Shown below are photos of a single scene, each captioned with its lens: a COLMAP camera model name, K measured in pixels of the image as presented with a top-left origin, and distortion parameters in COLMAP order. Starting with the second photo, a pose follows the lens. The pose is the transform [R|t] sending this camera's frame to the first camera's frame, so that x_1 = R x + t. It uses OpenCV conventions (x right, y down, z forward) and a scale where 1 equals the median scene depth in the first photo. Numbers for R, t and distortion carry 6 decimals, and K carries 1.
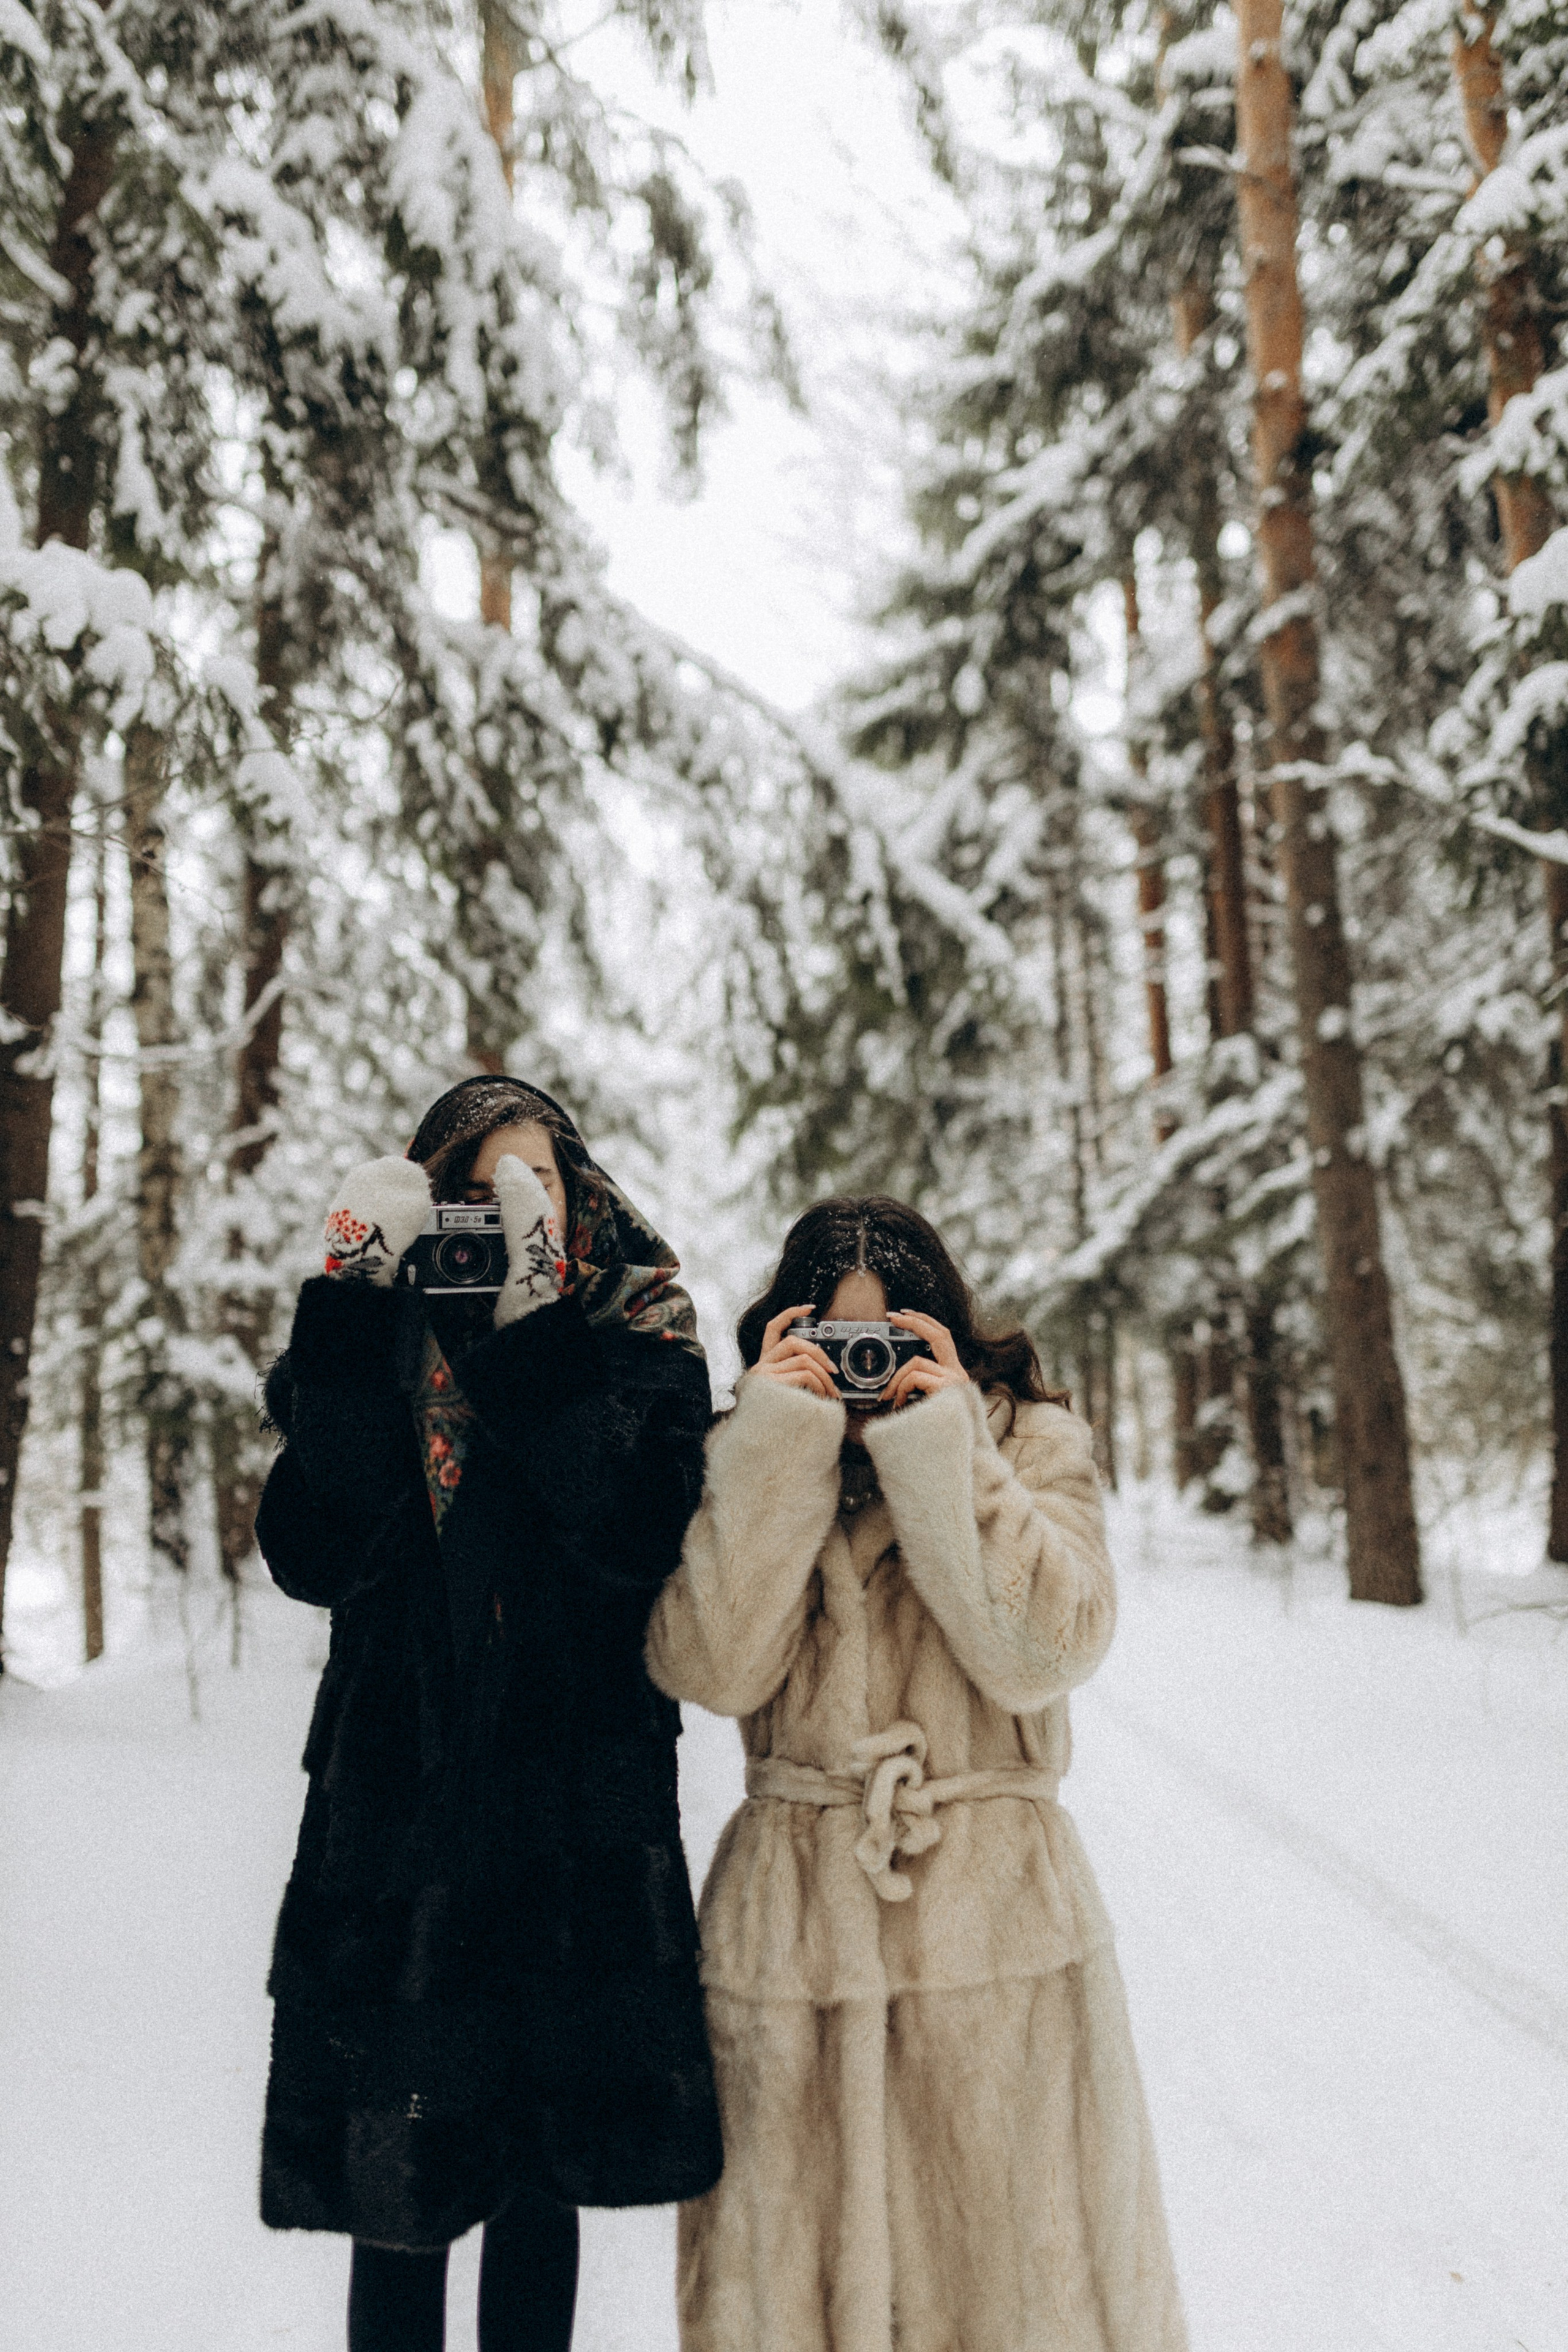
lens RADIAL K [[2203.2, 0, 775.3], [0, 2203.2, 1186.2], [0, 0, 1]] dist [-0.004775, 0.013487]
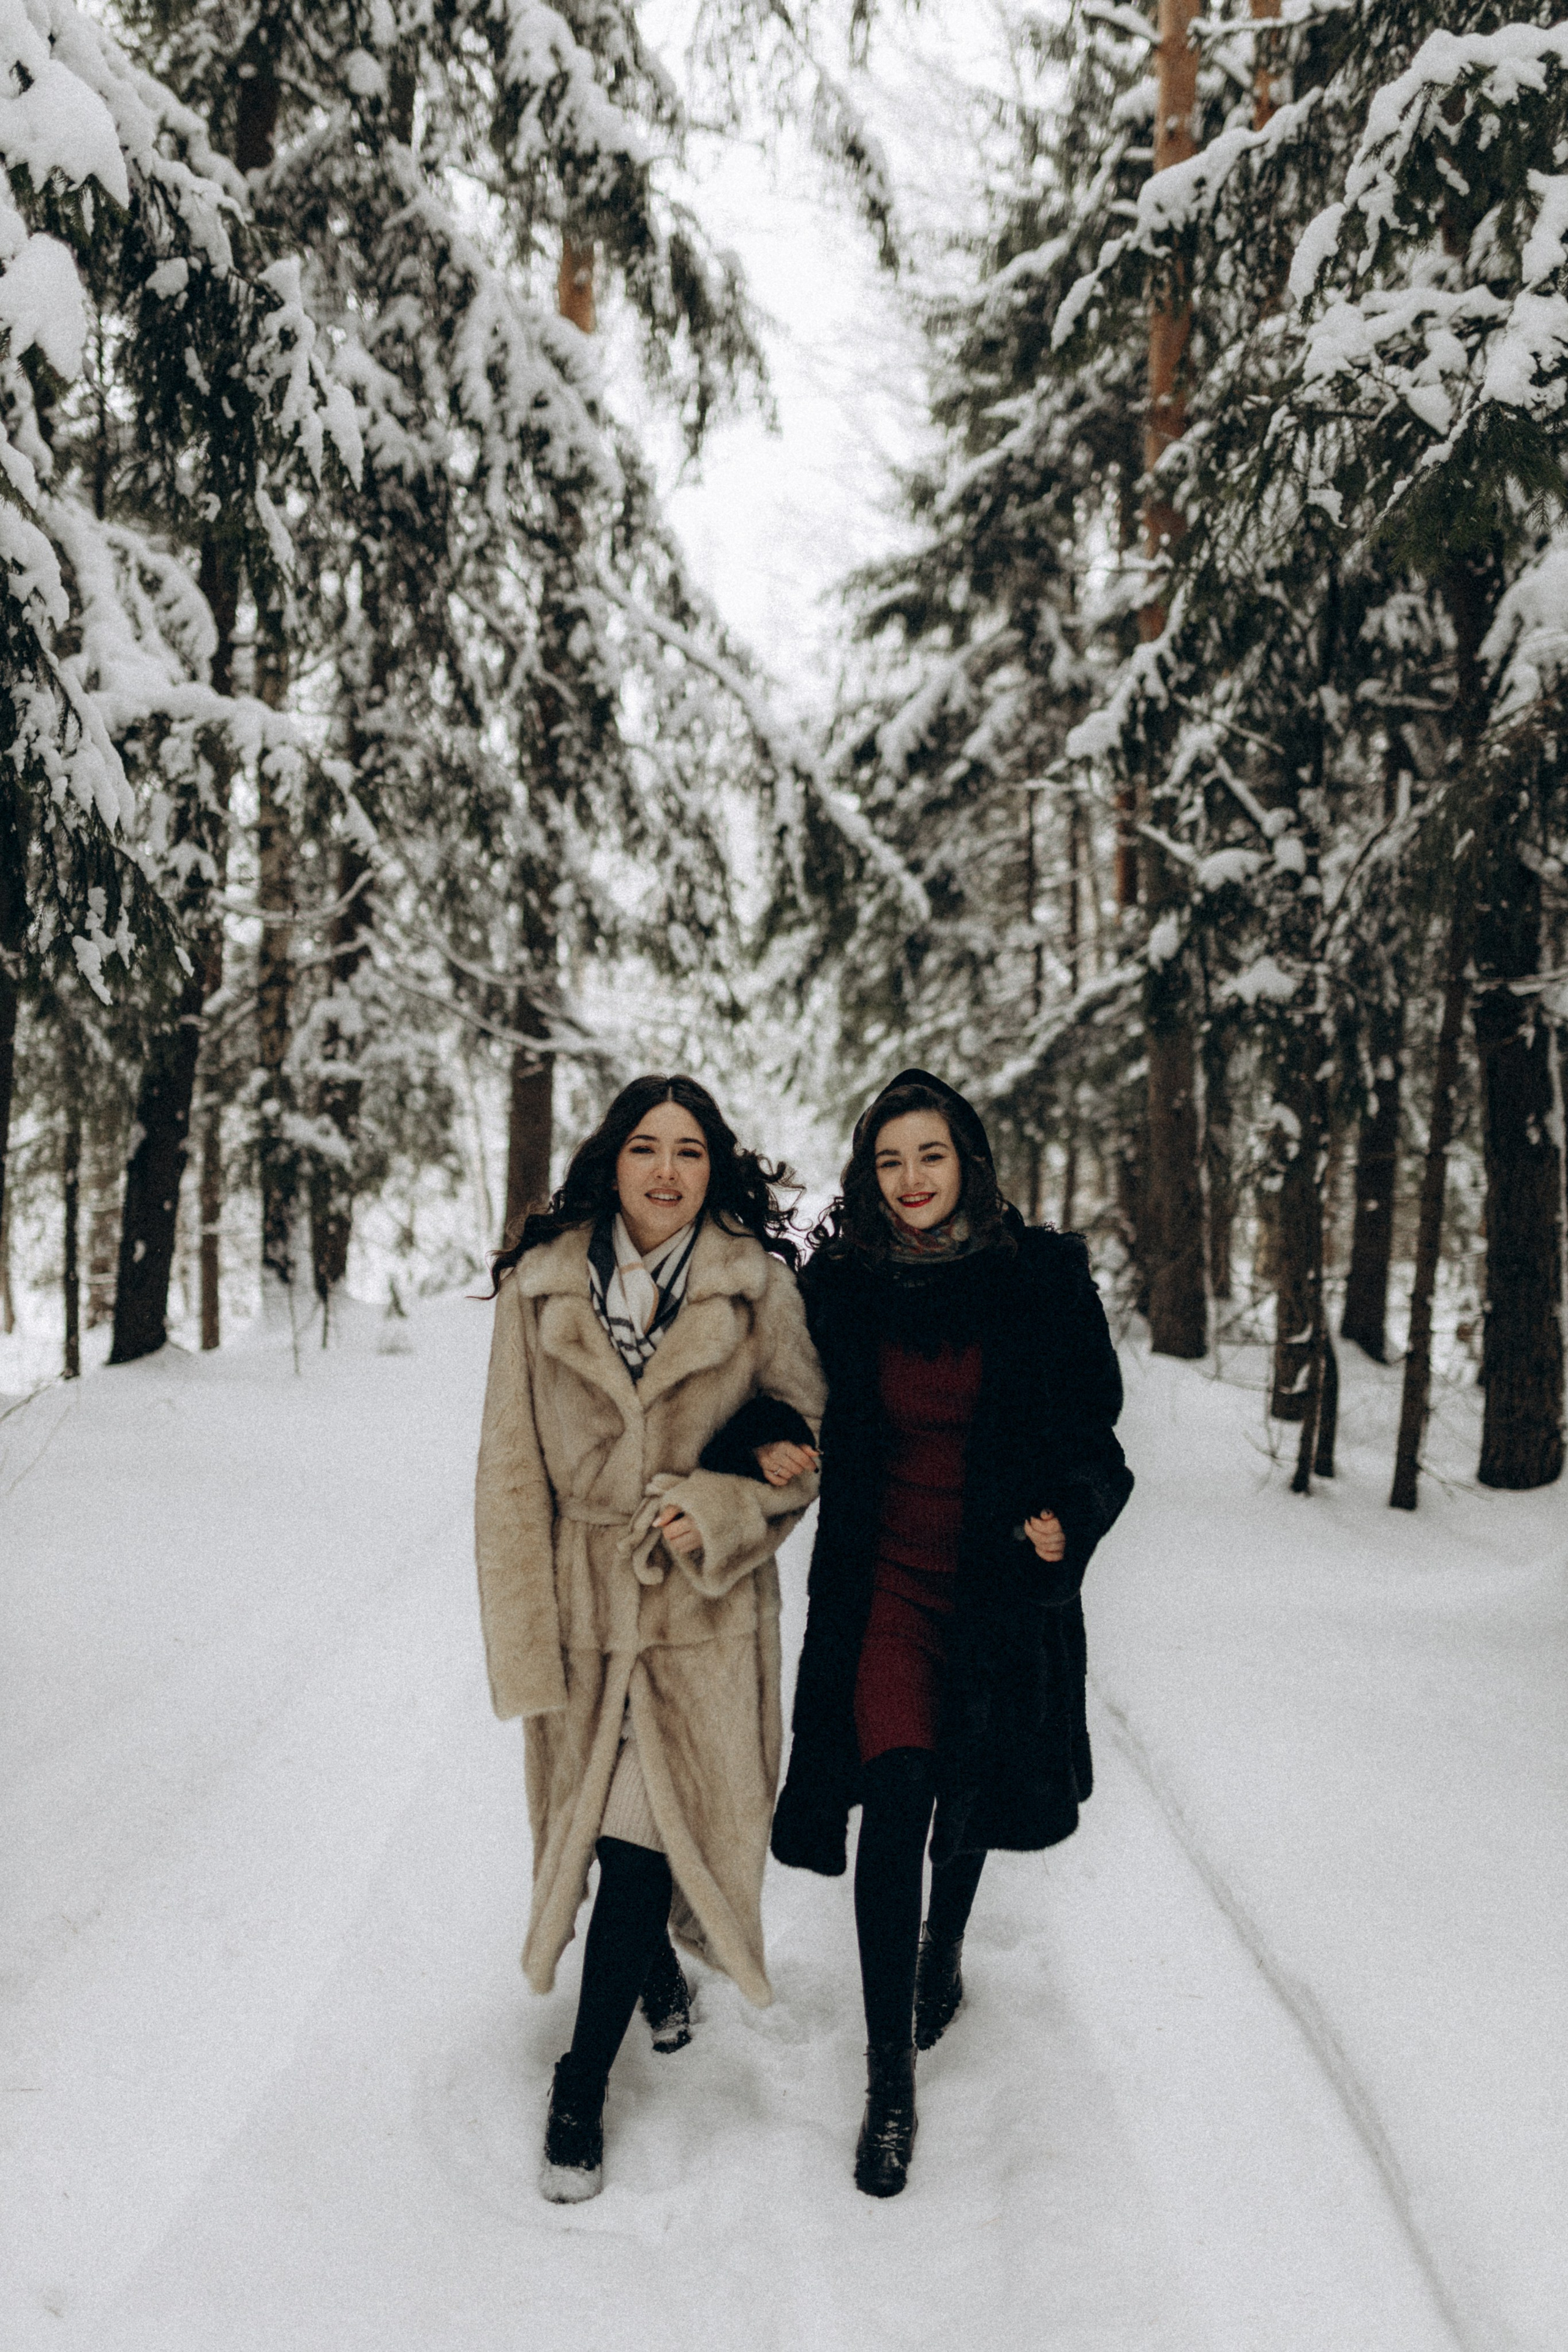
lens RADIAL K [[2203.2, 0, 775.3], [0, 2203.2, 1186.2], [0, 0, 1]] dist [-0.004775, 0.013487]
pose [[0.997877, 0.052425, -0.038633, 0.086182], [-0.048178, 0.993444, 0.103671, -0.042362], [0.043815, -0.101589, 0.993861, -0.353697]]
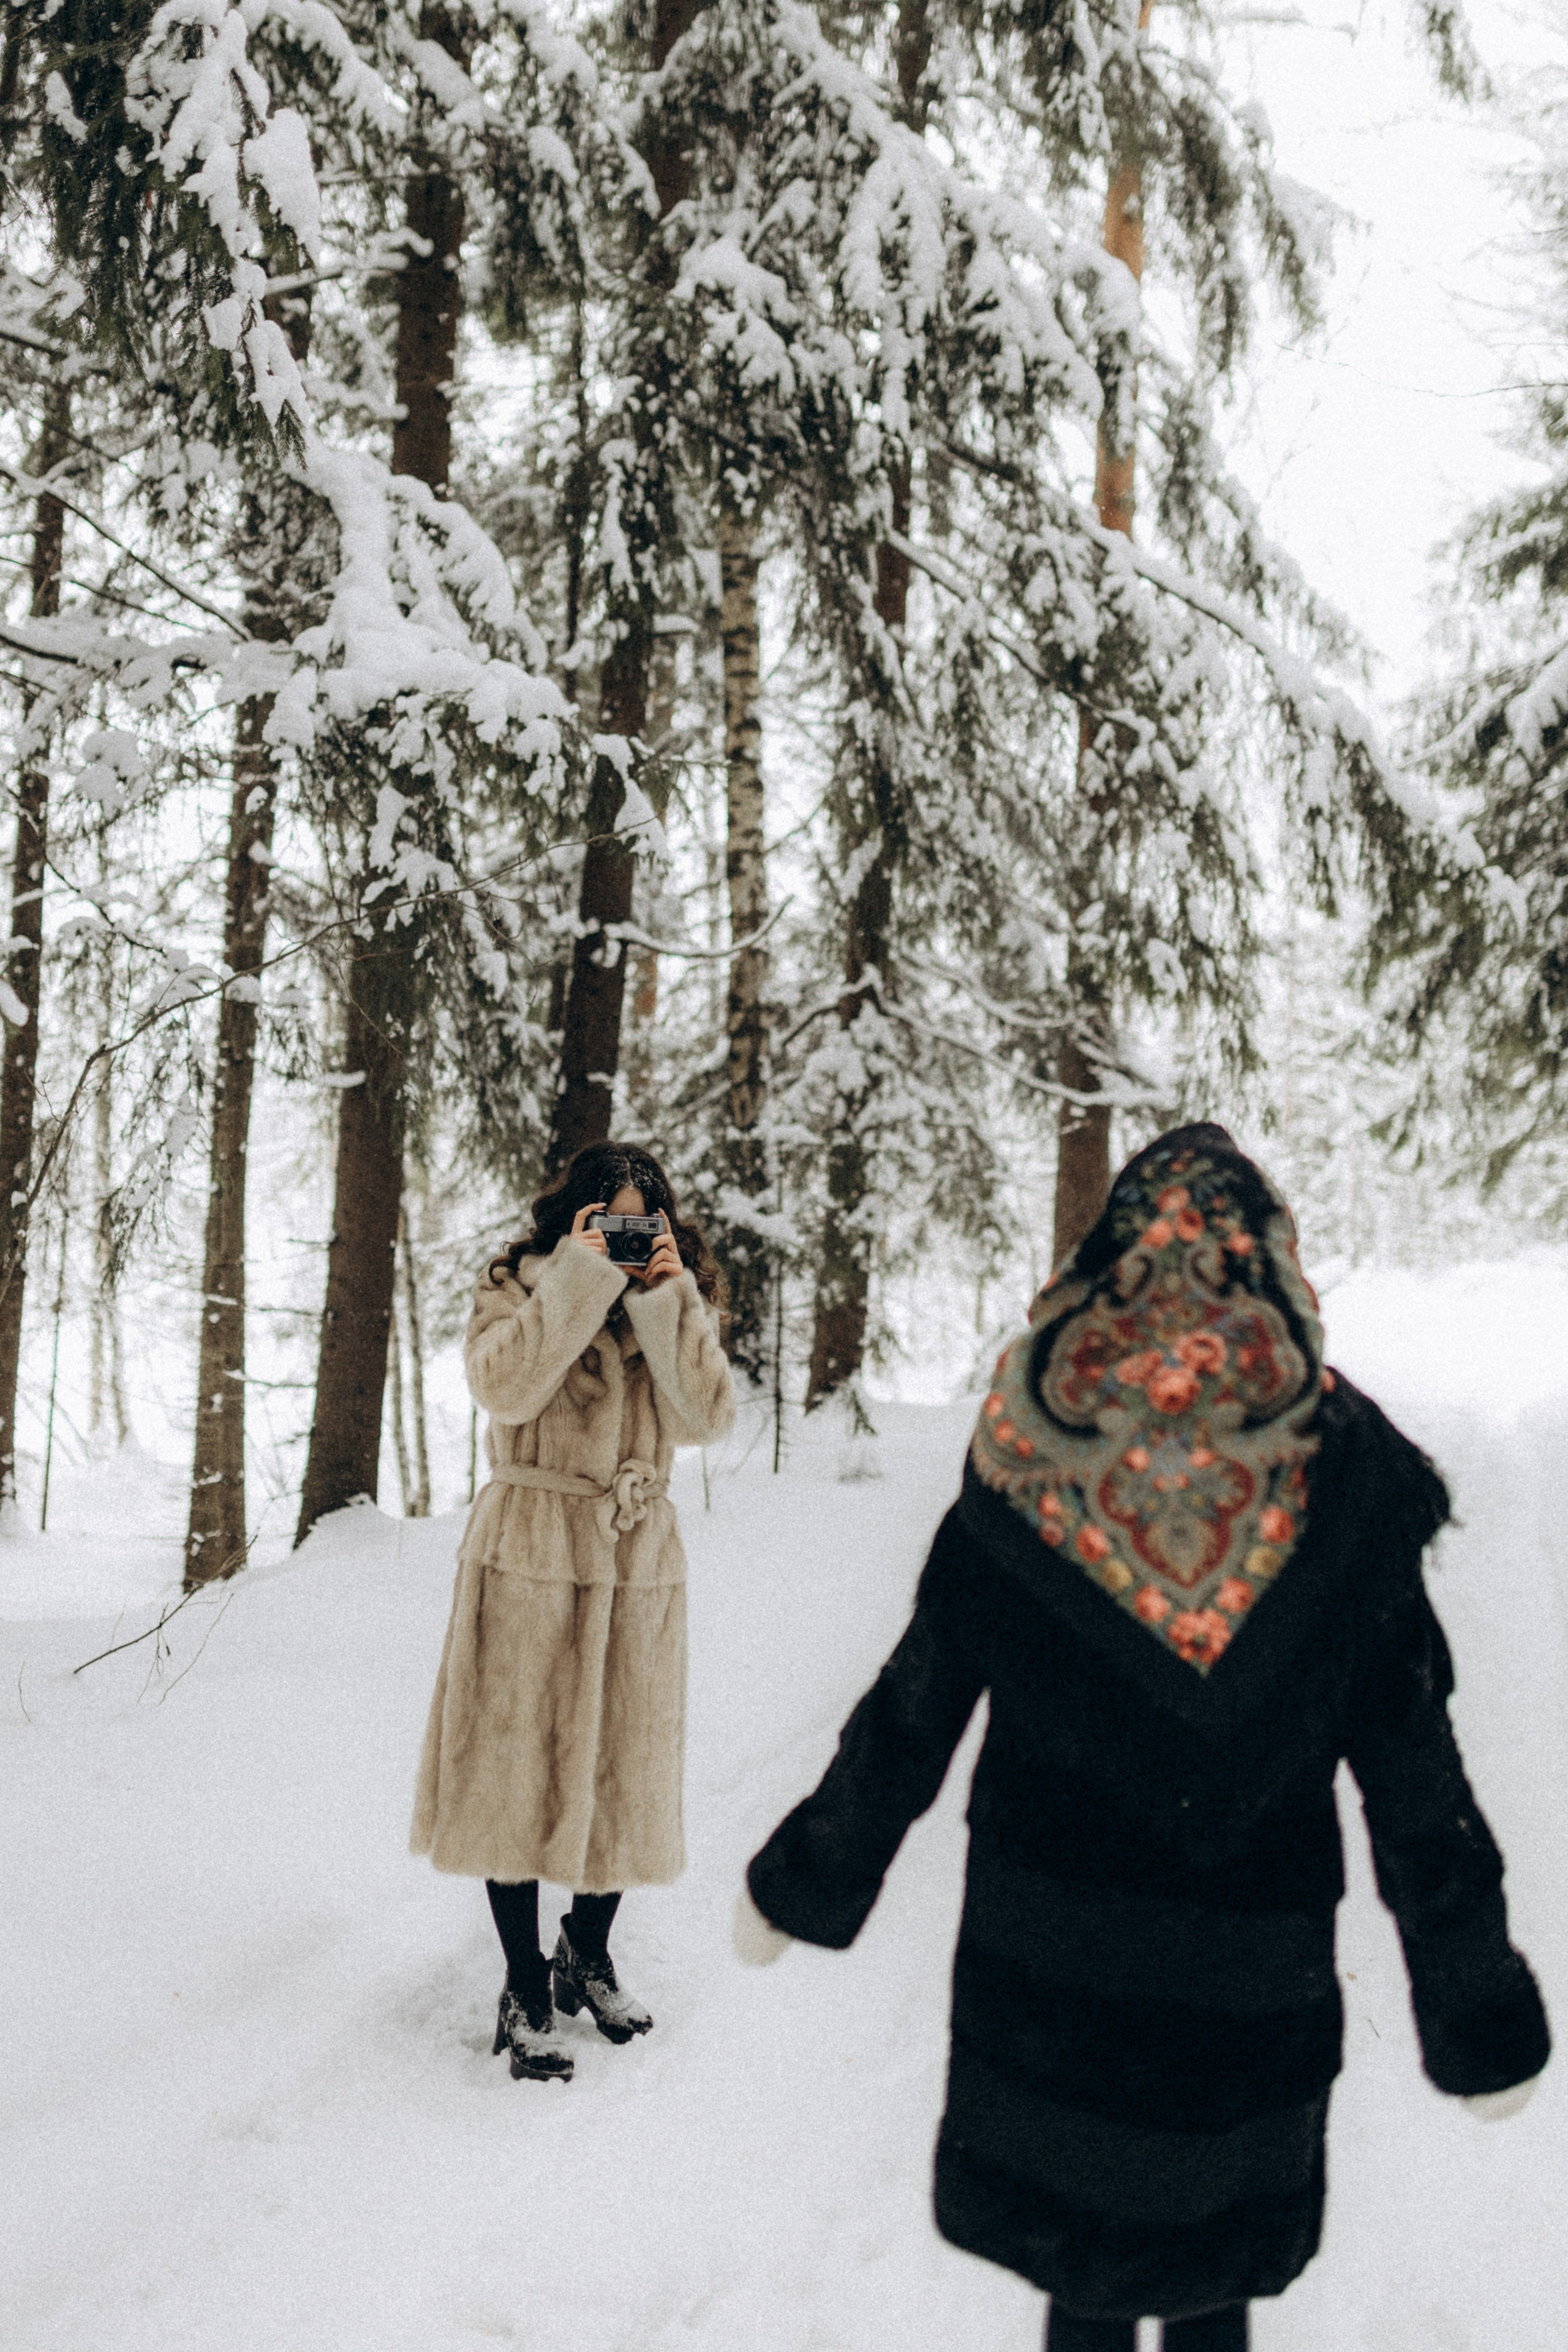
lens RADIAL K [[2361.1, 0, 708.4], [0, 2361.1, 1090.7], [0, 0, 1]] dist [0.002810, 0.006186]
pose [[0.937466, 0.032625, -0.346543, 0.141956], [-0.017259, 0.998730, 0.047336, -0.038265], [0.347648, -0.038395, 0.936839, -0.159295]]
